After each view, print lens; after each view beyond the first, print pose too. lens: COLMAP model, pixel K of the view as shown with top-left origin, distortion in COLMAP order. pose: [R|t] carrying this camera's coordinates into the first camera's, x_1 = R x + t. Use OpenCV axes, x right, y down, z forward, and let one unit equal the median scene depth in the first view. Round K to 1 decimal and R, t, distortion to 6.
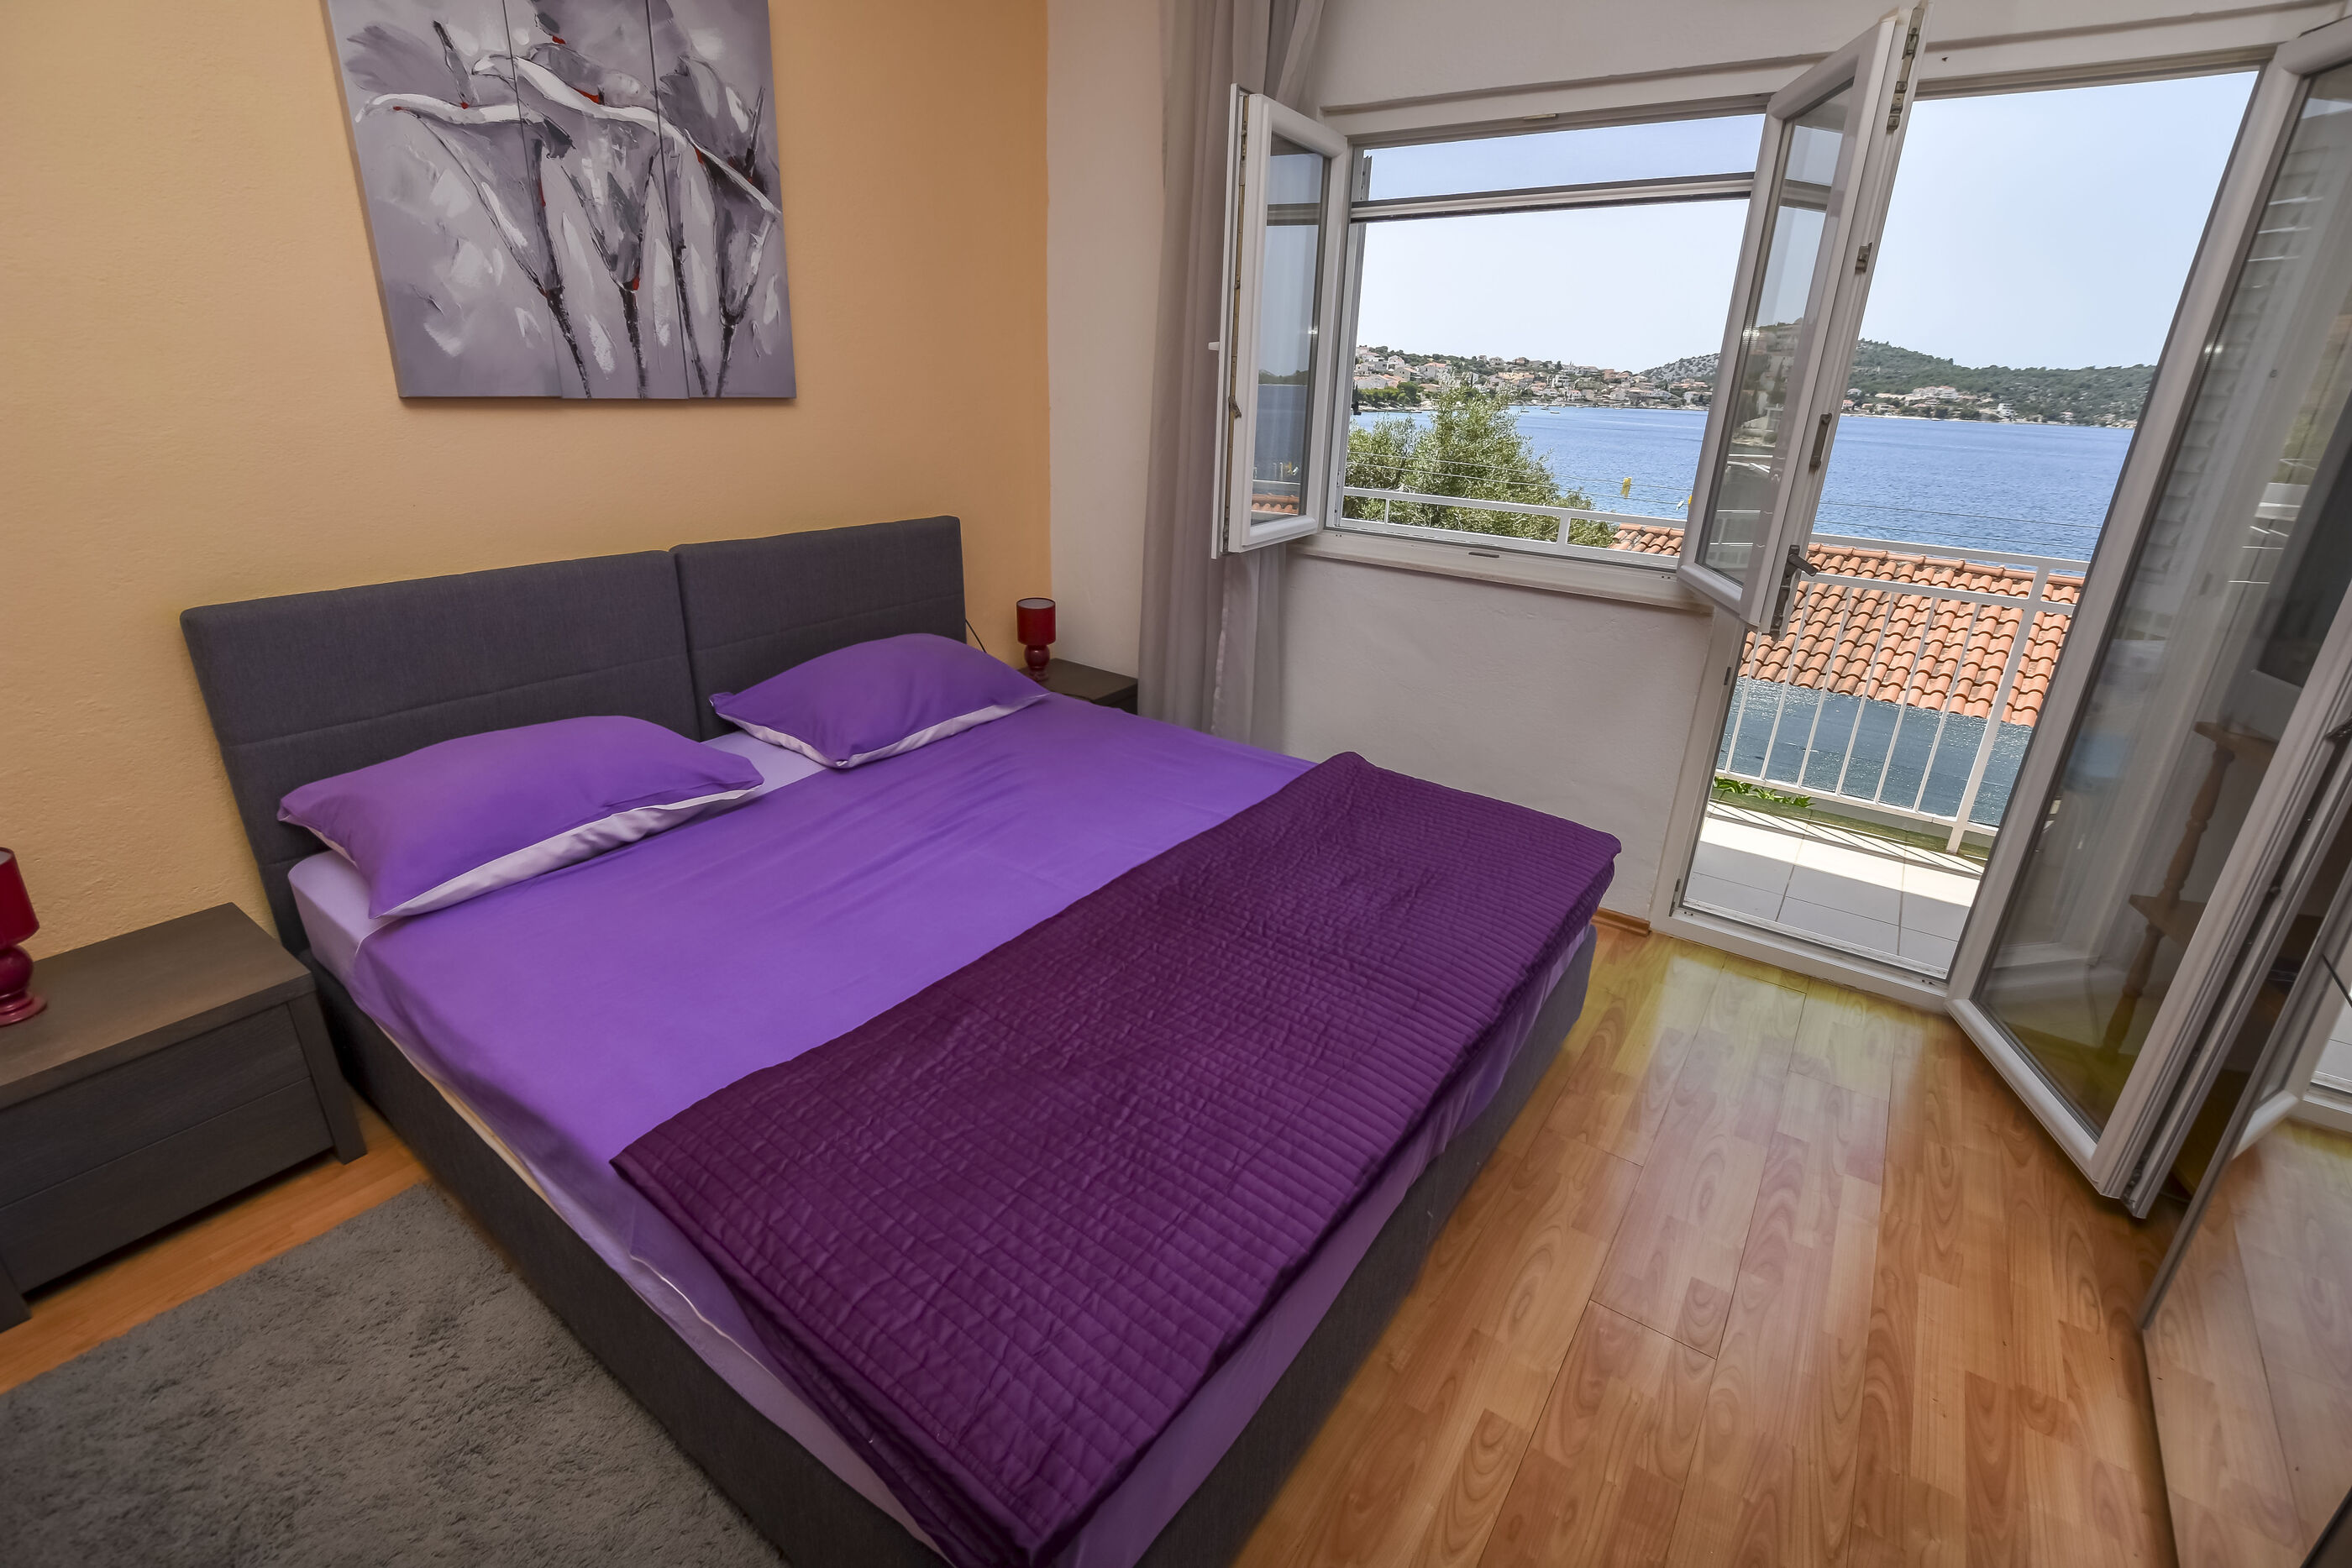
lens RADIAL K [[1028.1, 0, 1211.2], [0, 1028.1, 784.5], [0, 0, 1]] dist [-0.032644, 0.004023]
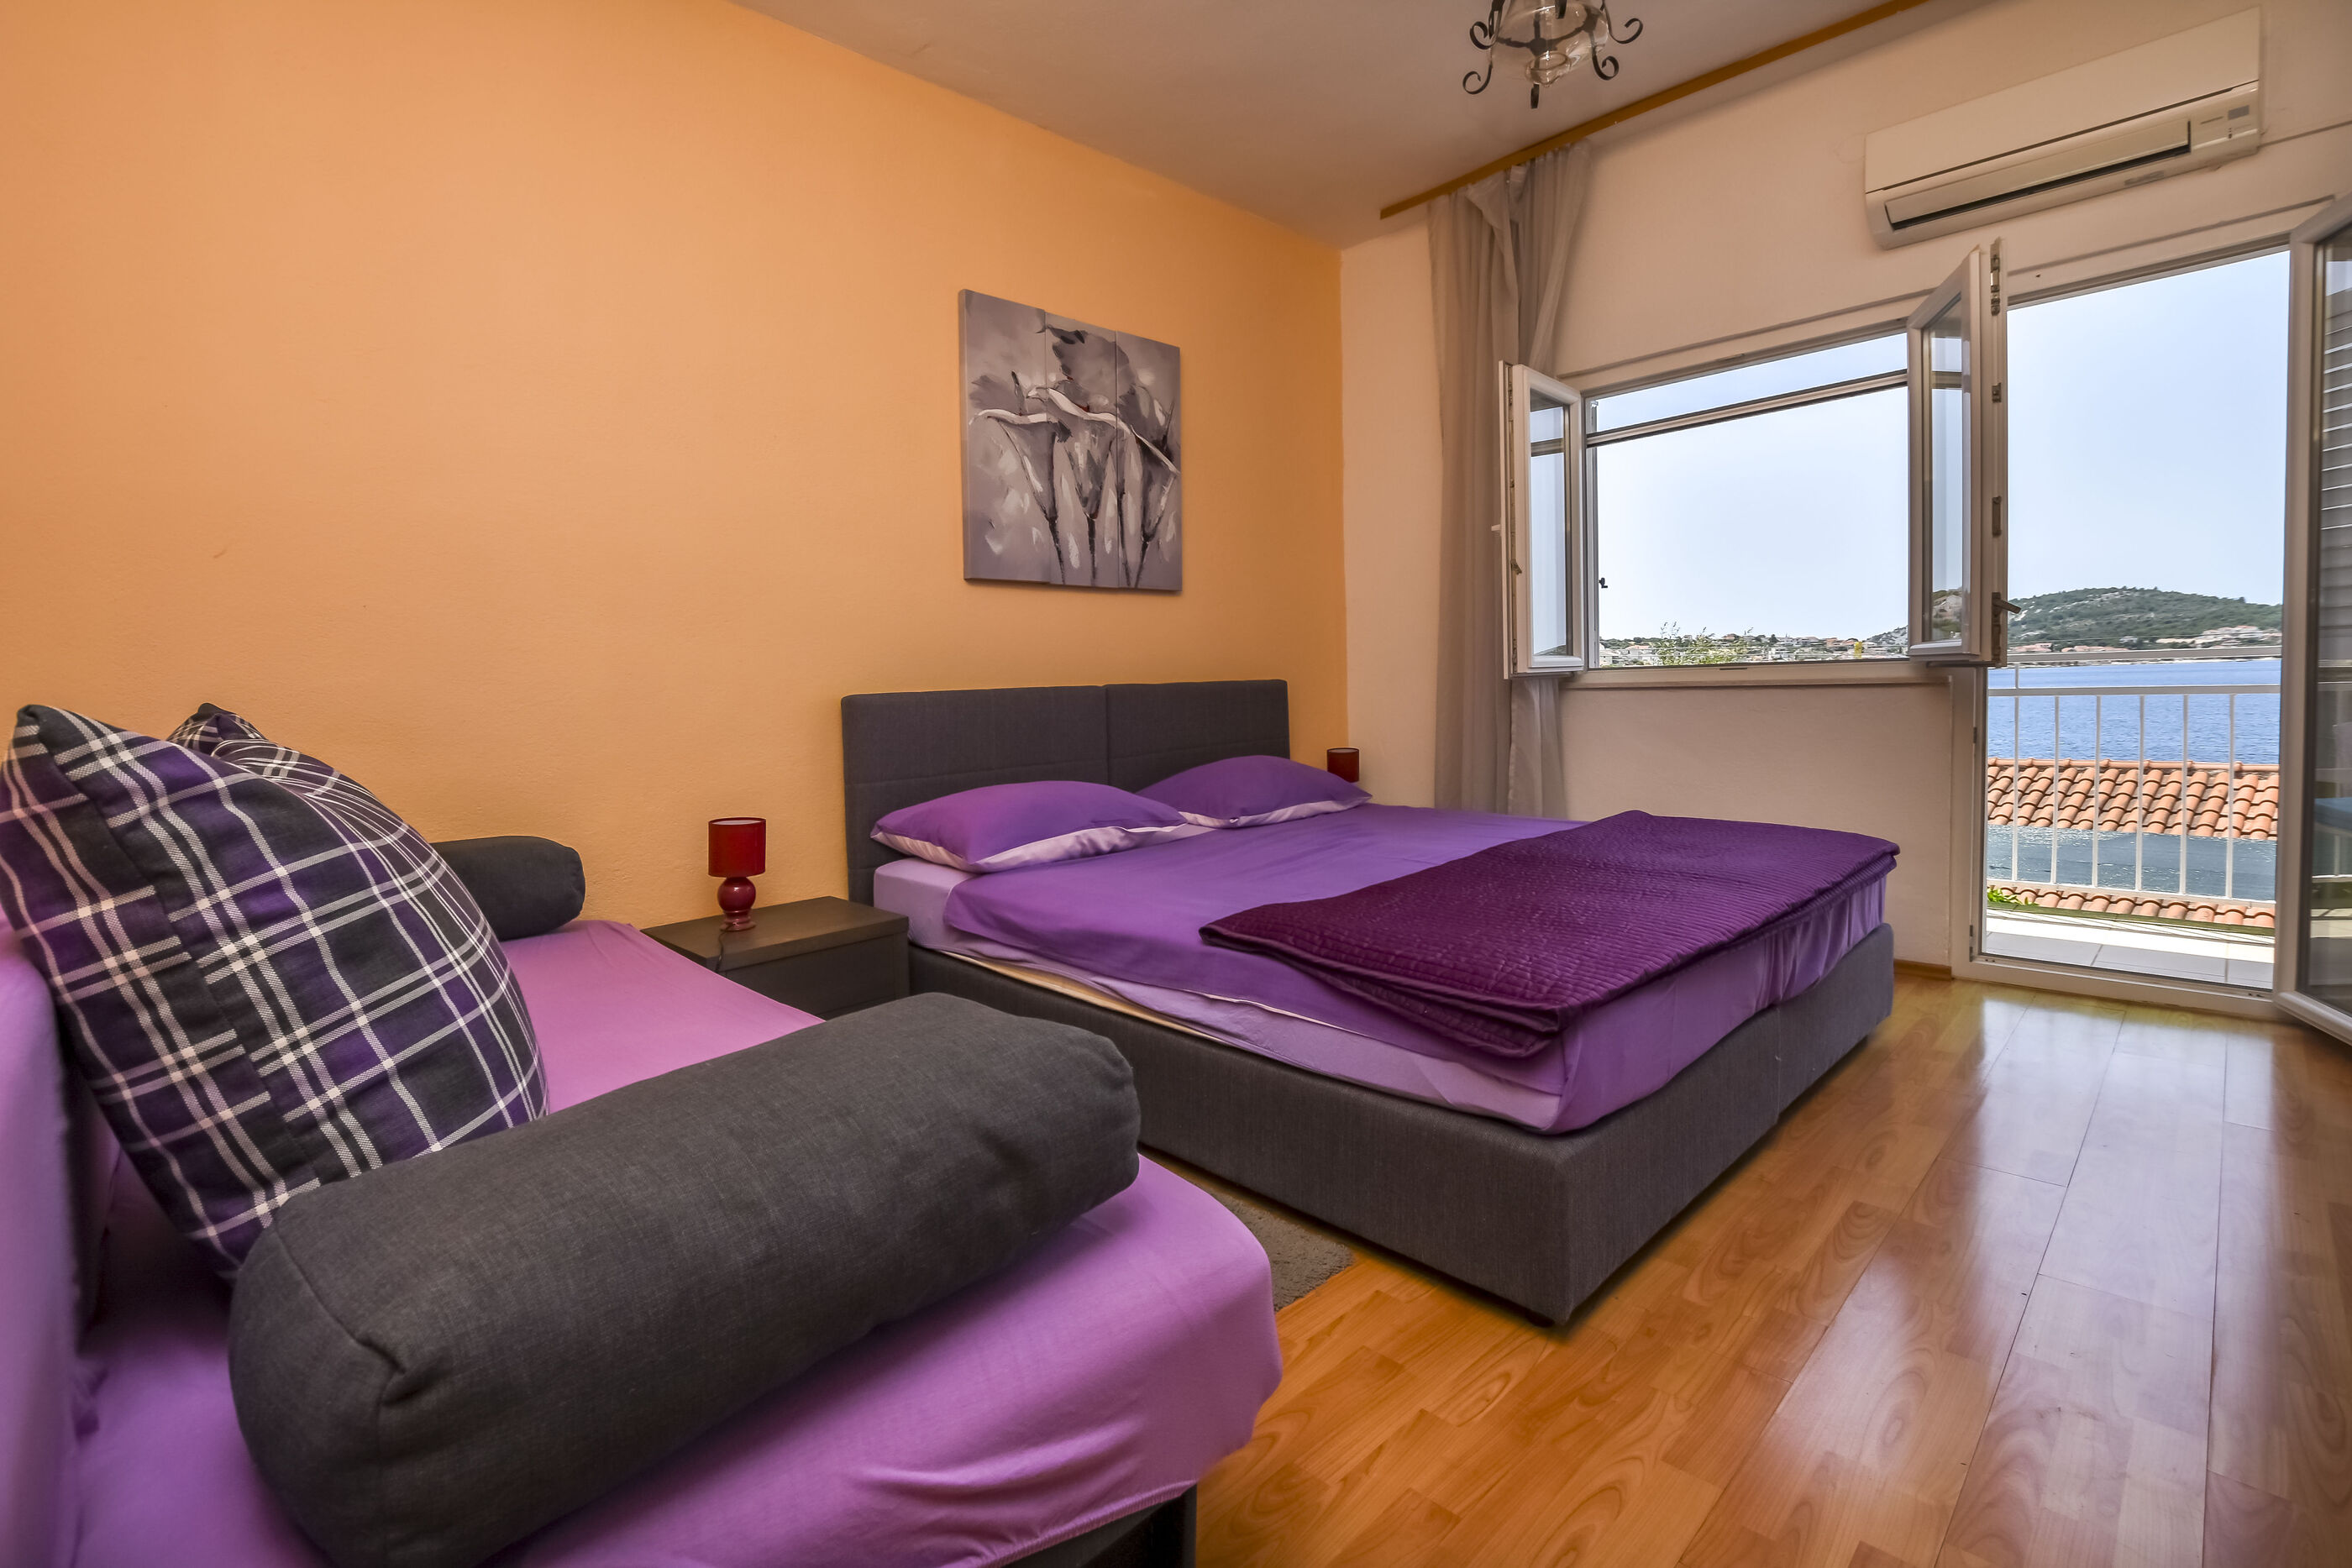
lens RADIAL K [[1061.9, 0, 1172.7], [0, 1061.9, 685.6], [0, 0, 1]] dist [-0.026518, 0.000159]
pose [[0.975953, -0.050355, -0.212086, -0.136957], [-0.031217, 0.930638, -0.364608, 0.313380], [0.215735, 0.362461, 0.906686, -0.315254]]
